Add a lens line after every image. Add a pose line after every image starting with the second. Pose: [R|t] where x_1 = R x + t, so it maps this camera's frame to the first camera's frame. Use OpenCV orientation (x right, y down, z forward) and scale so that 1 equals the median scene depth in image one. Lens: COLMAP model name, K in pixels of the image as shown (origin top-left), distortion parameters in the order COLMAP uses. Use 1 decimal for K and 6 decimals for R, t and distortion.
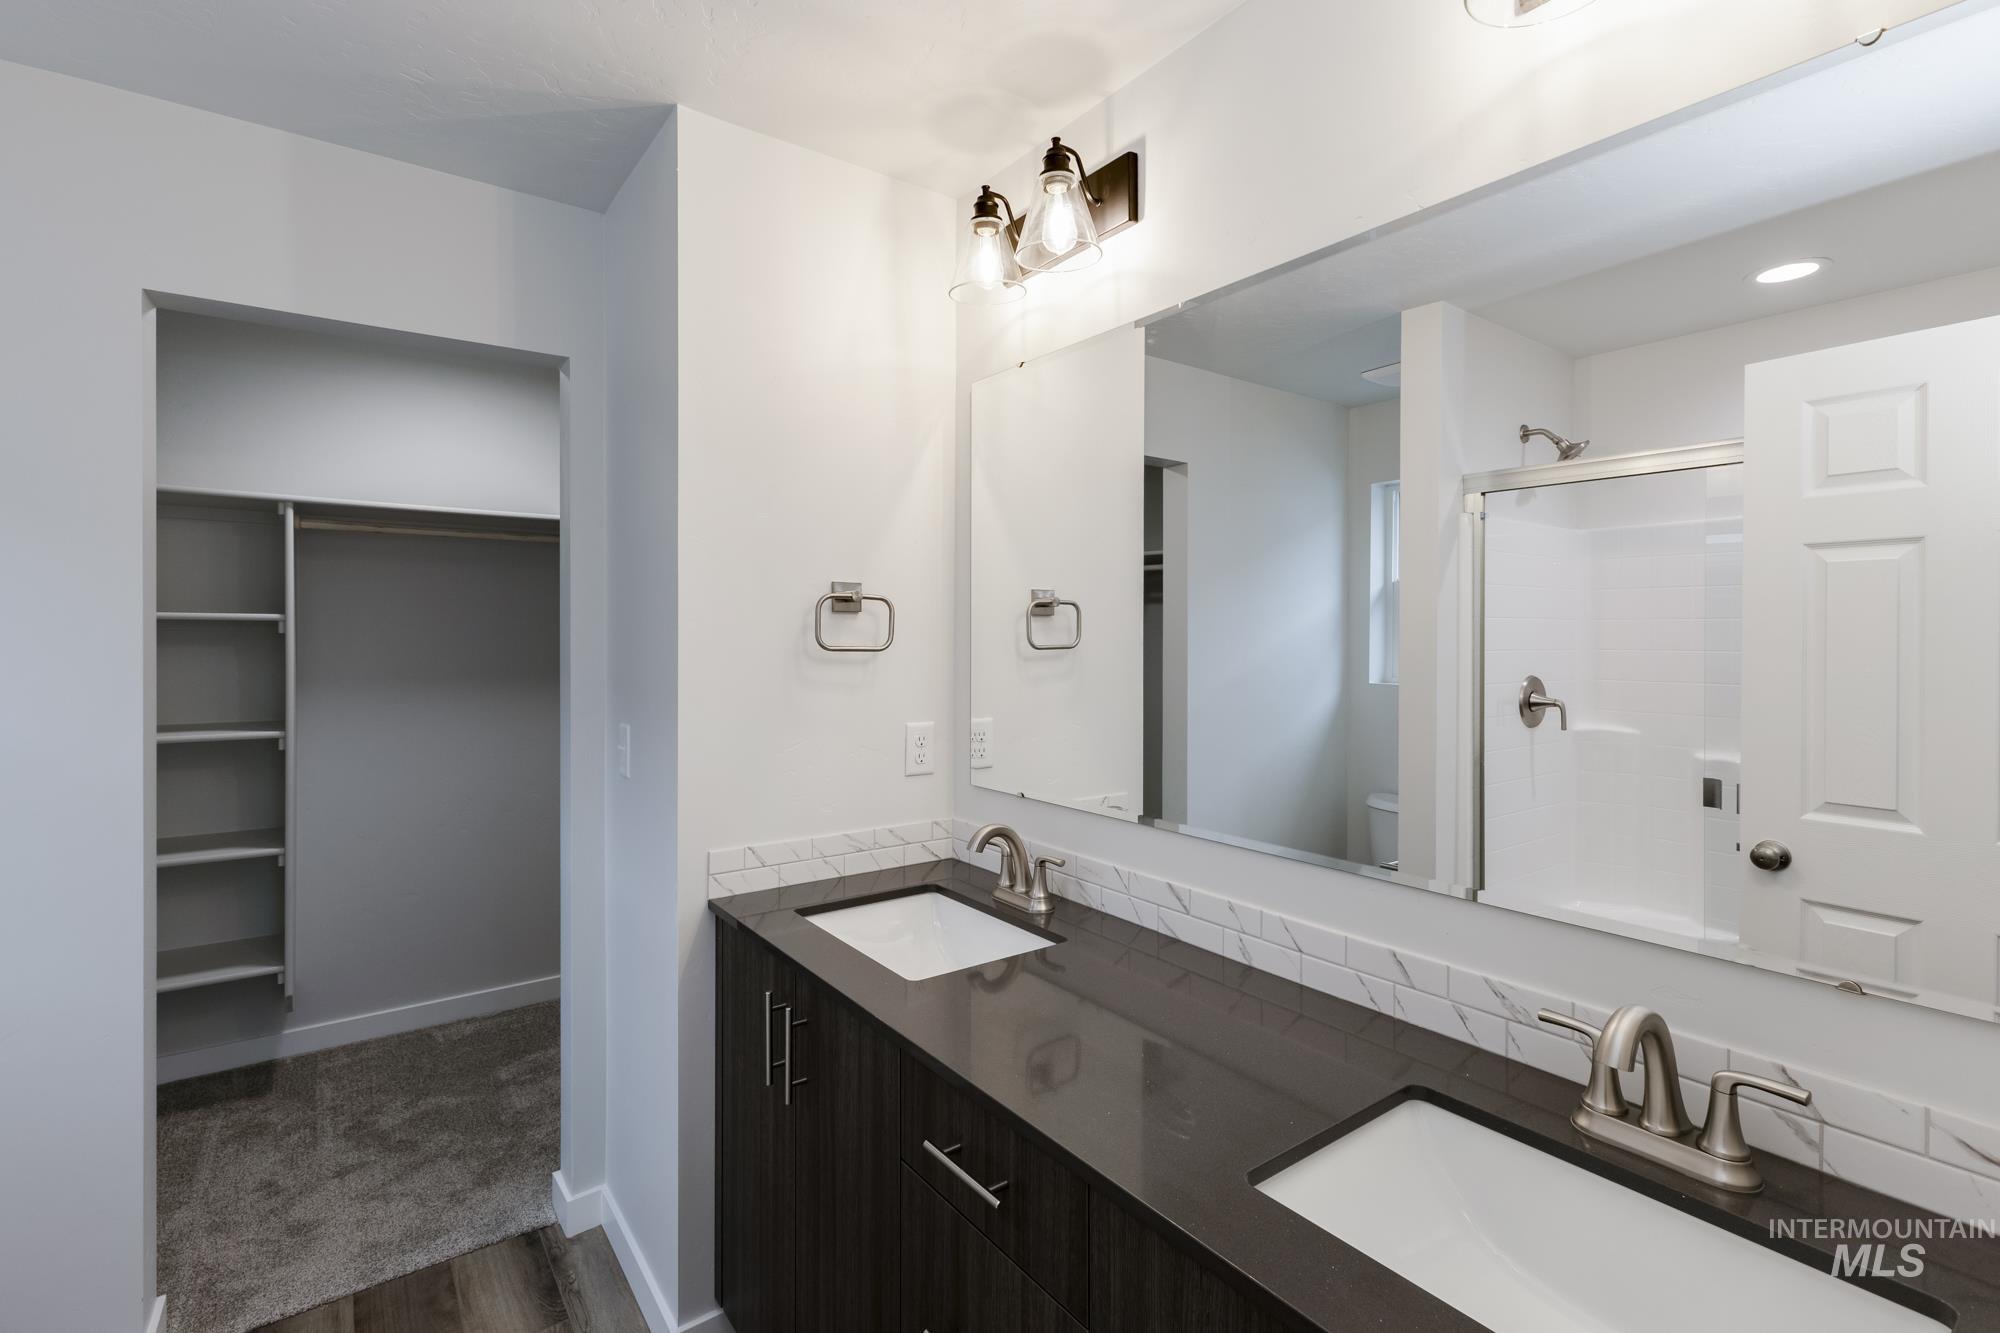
lens RADIAL K [[897.4, 0, 998.5], [0, 897.4, 641.9], [0, 0, 1]] dist [0.002754, -0.000187]
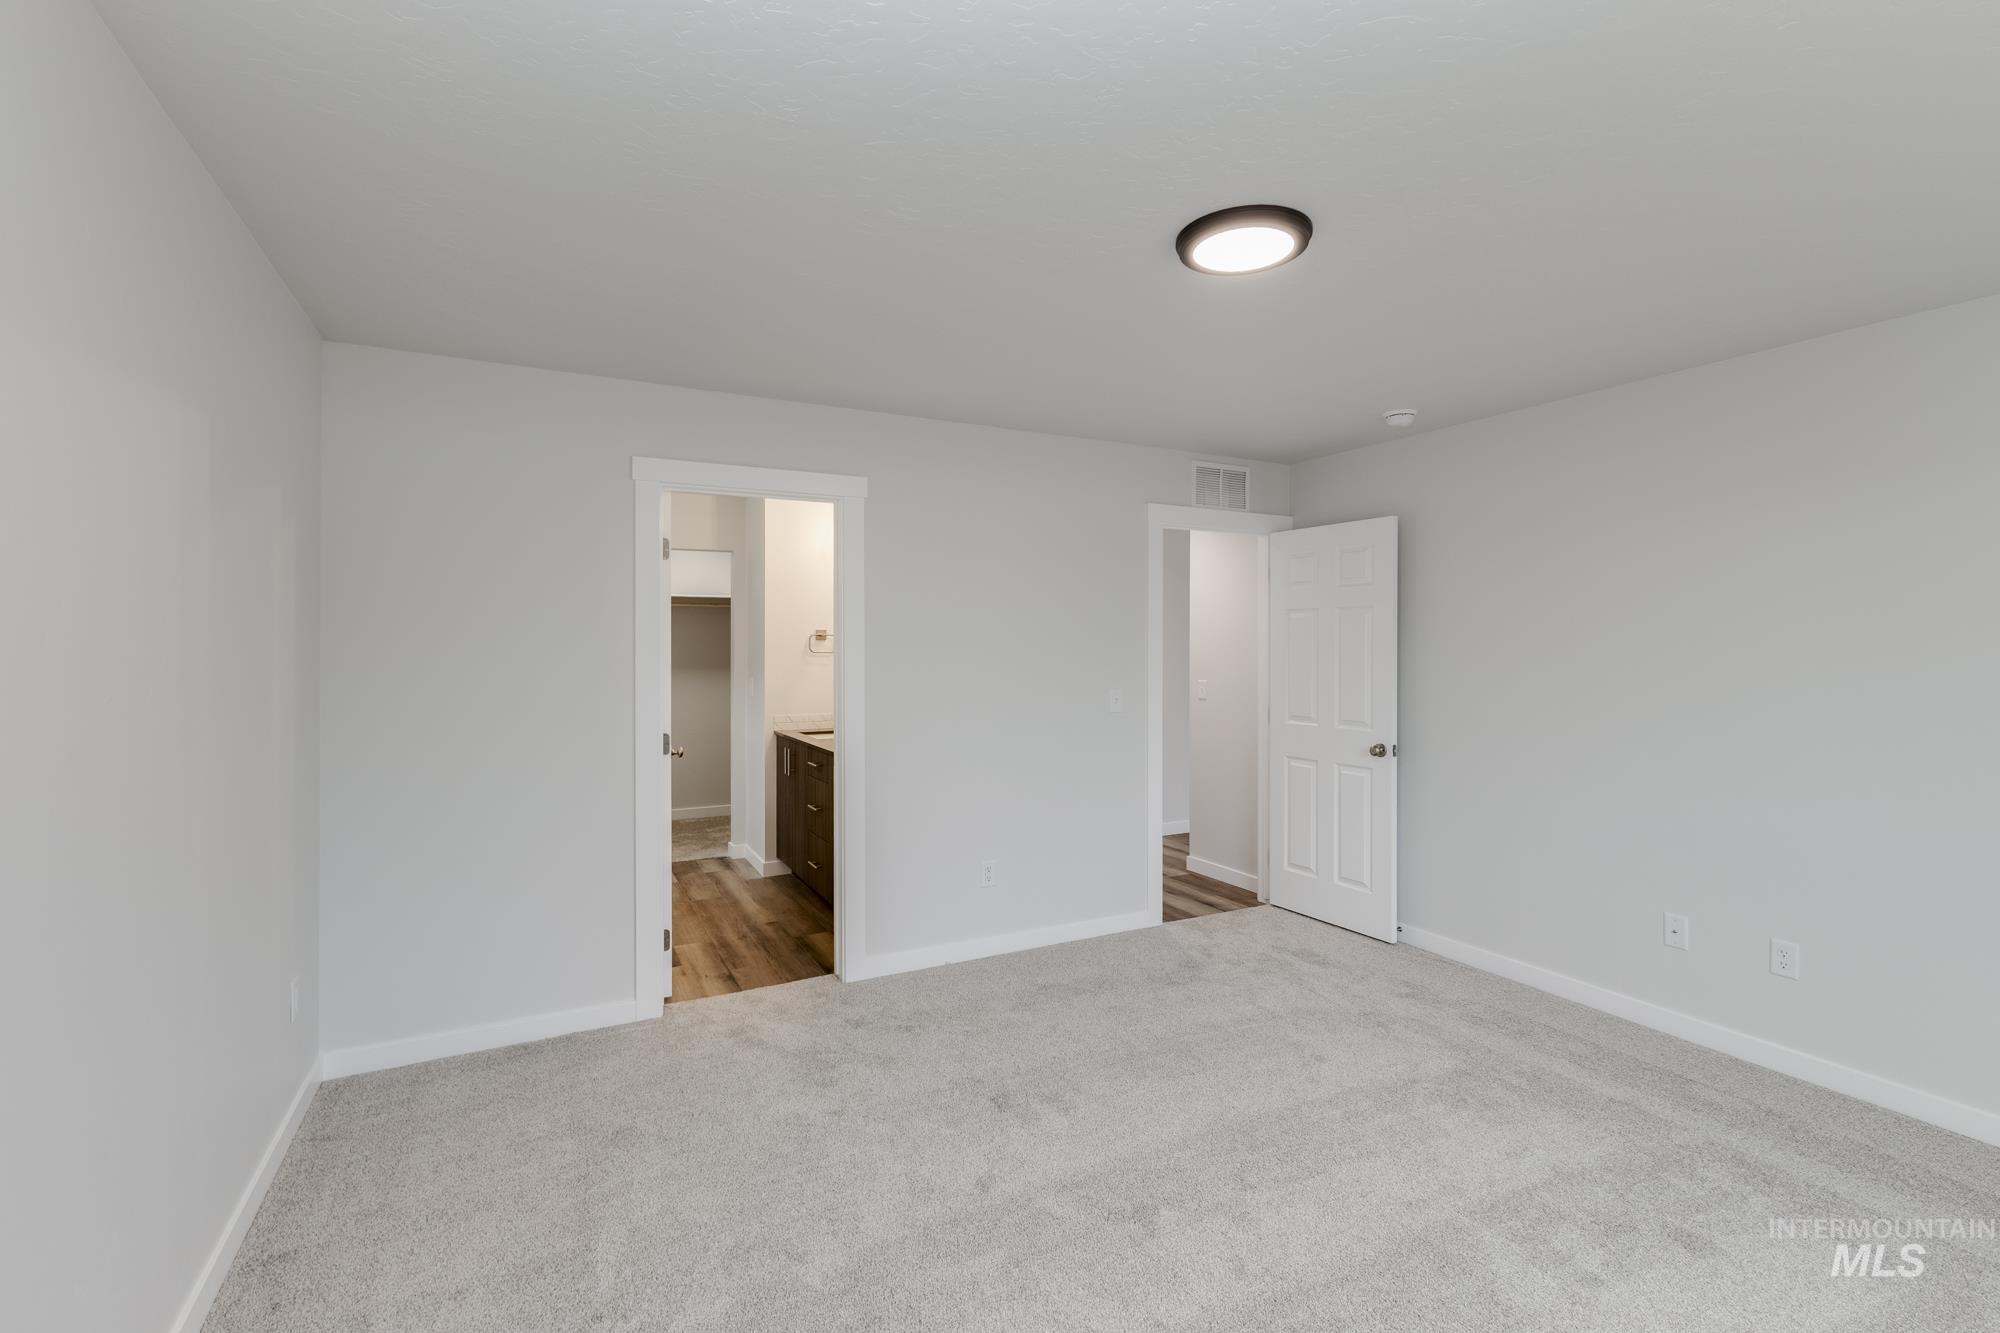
lens RADIAL K [[897.4, 0, 998.5], [0, 897.4, 641.9], [0, 0, 1]] dist [0.002754, -0.000187]
pose [[0.986429, -0.004691, -0.164122, 0.859866], [0.003155, 0.999949, -0.009617, 0.003807], [0.164159, 0.008969, 0.986393, -1.755652]]
